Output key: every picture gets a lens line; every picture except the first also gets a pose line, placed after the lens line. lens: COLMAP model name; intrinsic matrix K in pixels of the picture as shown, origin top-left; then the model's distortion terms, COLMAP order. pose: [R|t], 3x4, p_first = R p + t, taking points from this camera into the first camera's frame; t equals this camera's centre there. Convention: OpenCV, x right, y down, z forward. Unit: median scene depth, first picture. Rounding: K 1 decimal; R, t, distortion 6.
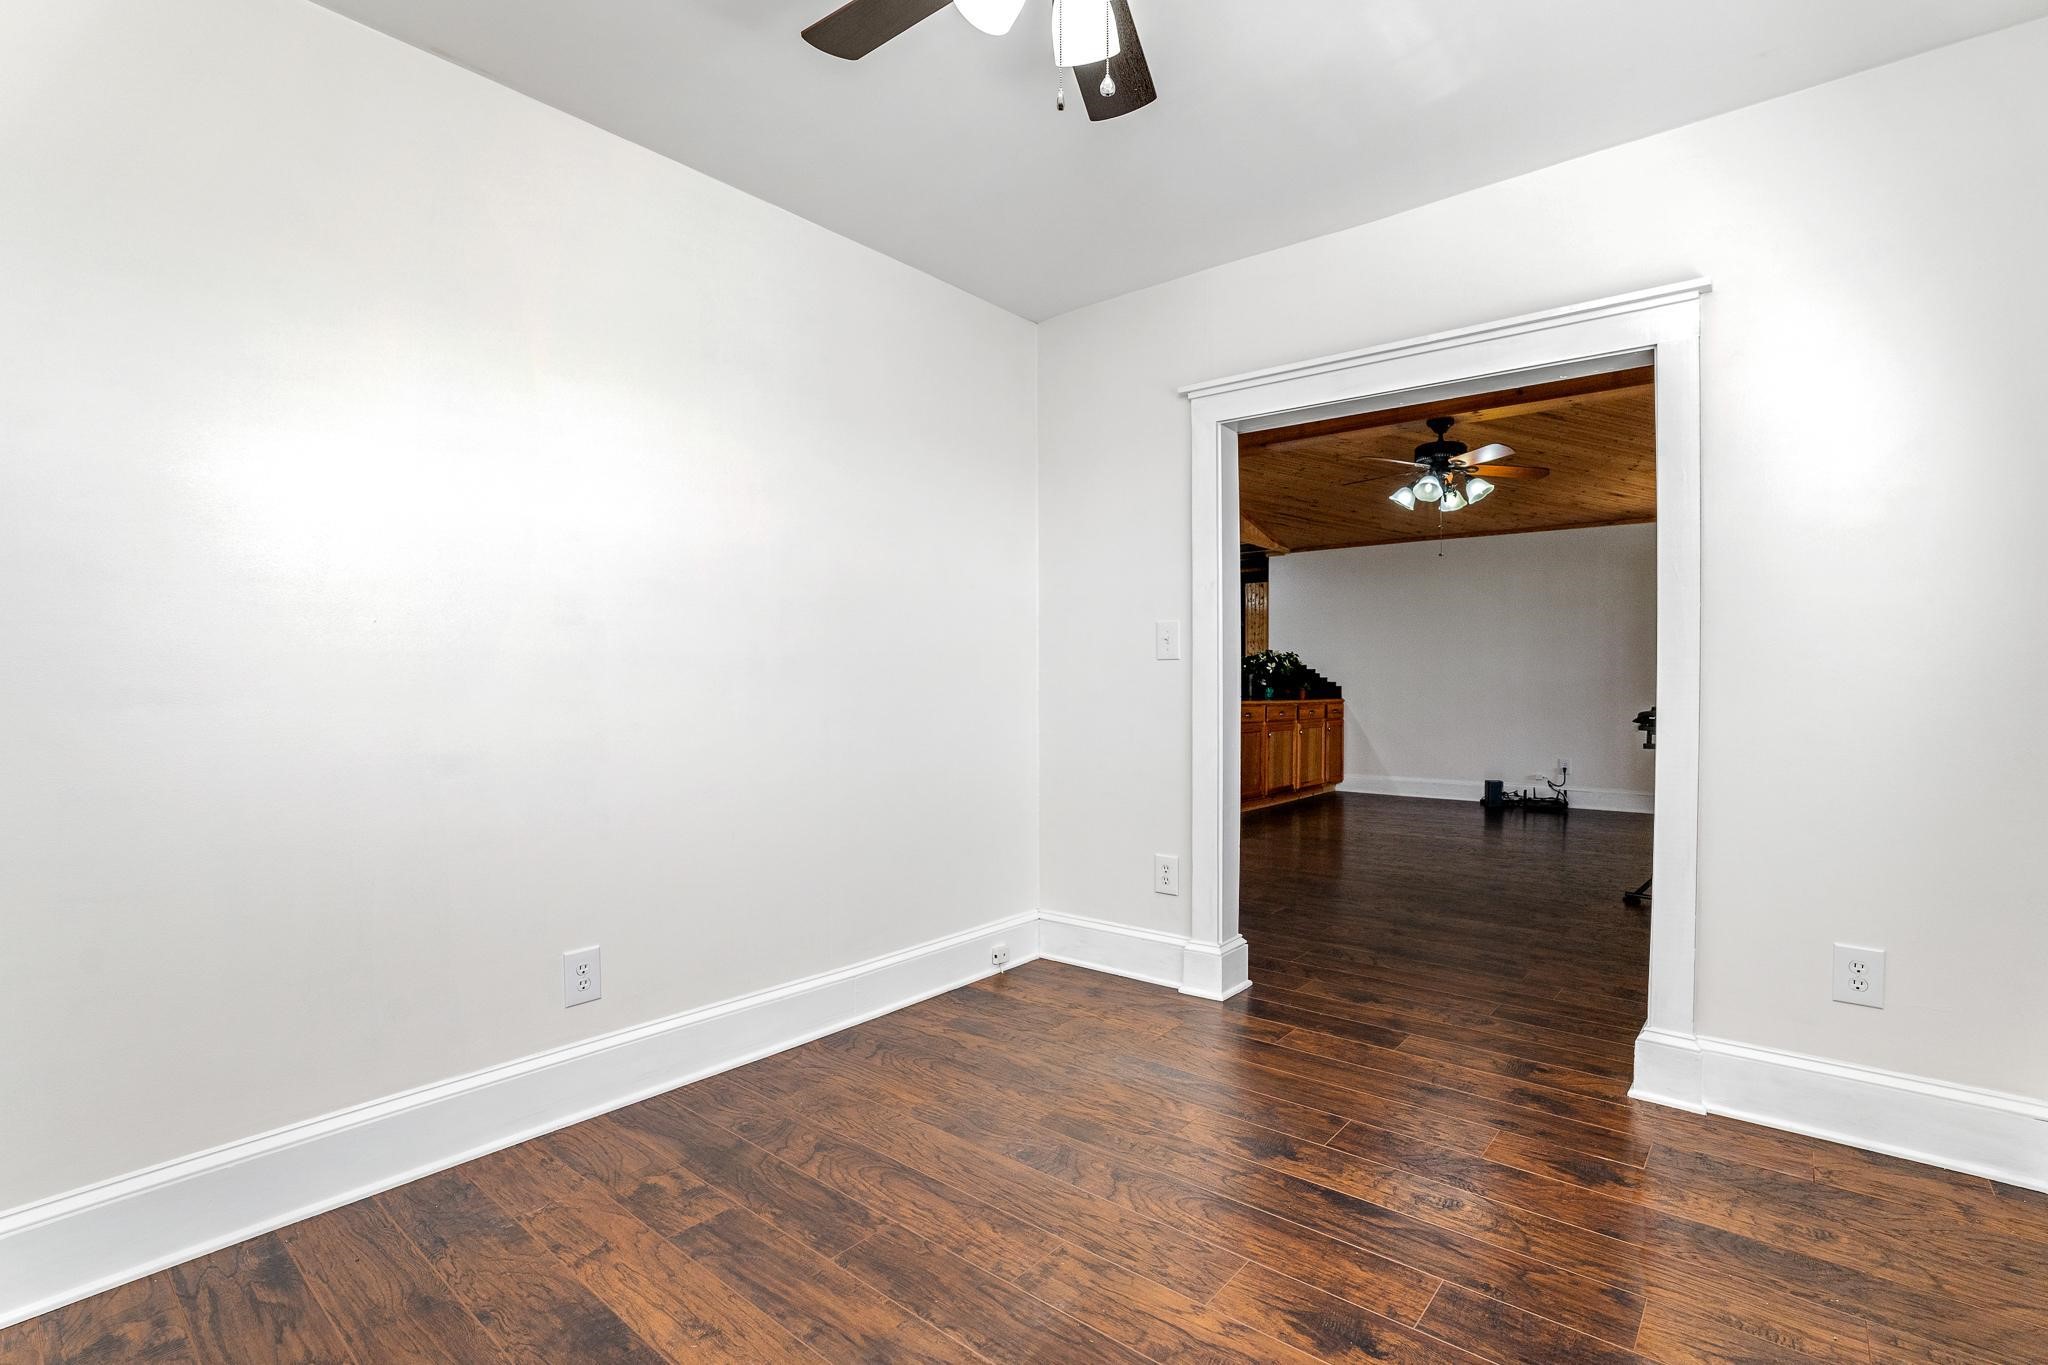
lens RADIAL K [[911.8, 0, 1025.4], [0, 911.8, 692.6], [0, 0, 1]] dist [-0.035247, 0.023106]
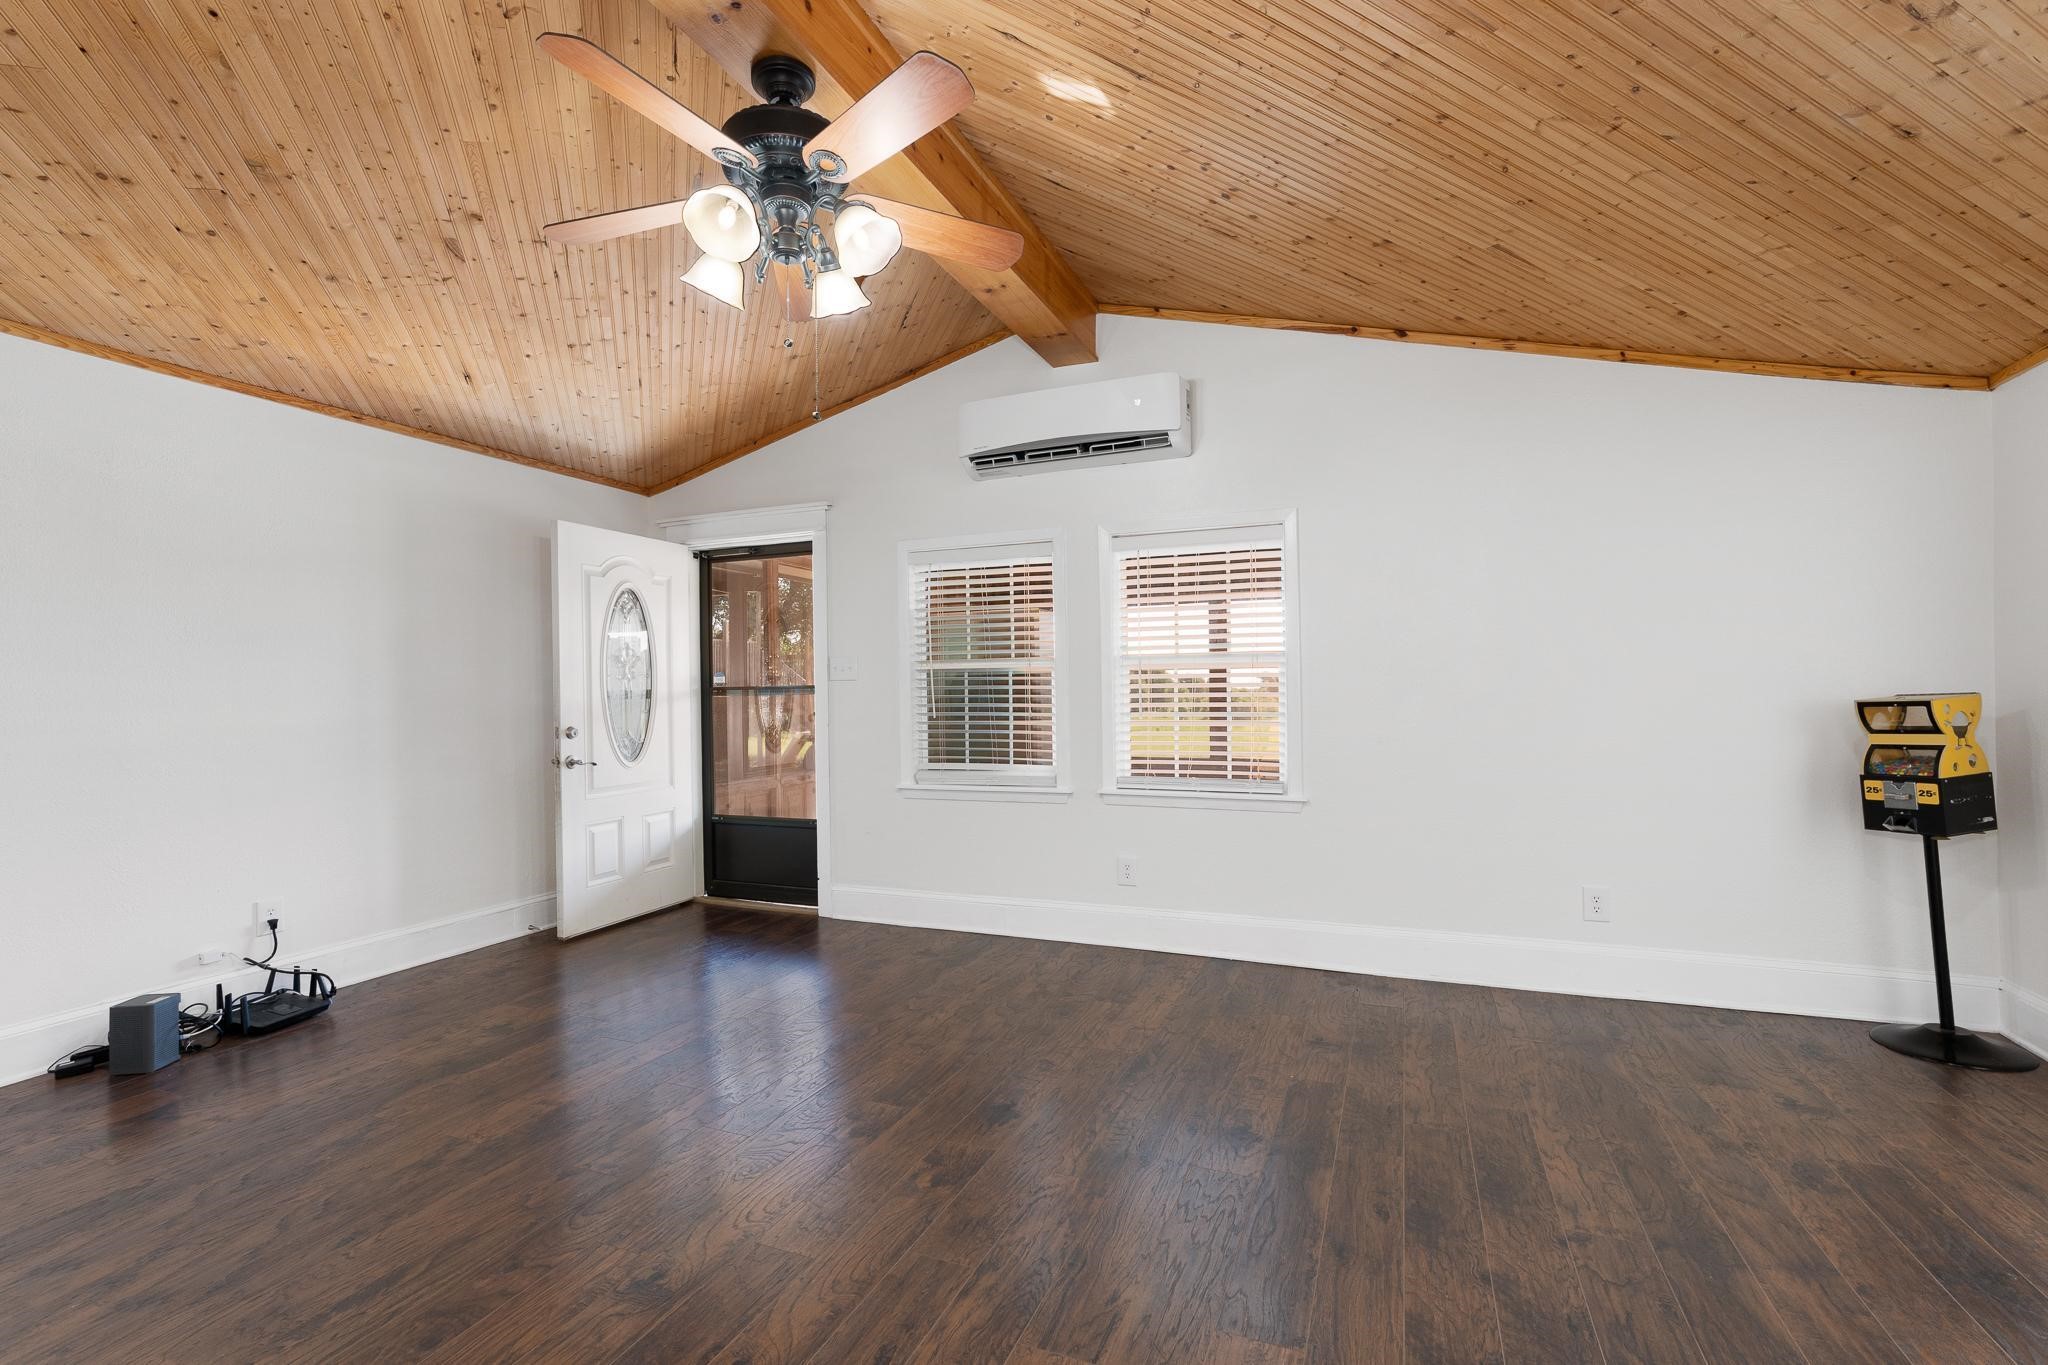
lens RADIAL K [[911.8, 0, 1025.4], [0, 911.8, 692.6], [0, 0, 1]] dist [-0.035247, 0.023106]
pose [[-0.302897, 0.002145, 0.953021, 0.078912], [0.028523, 0.999570, 0.006815, -0.034603], [-0.952596, 0.029248, -0.302828, 1.224931]]
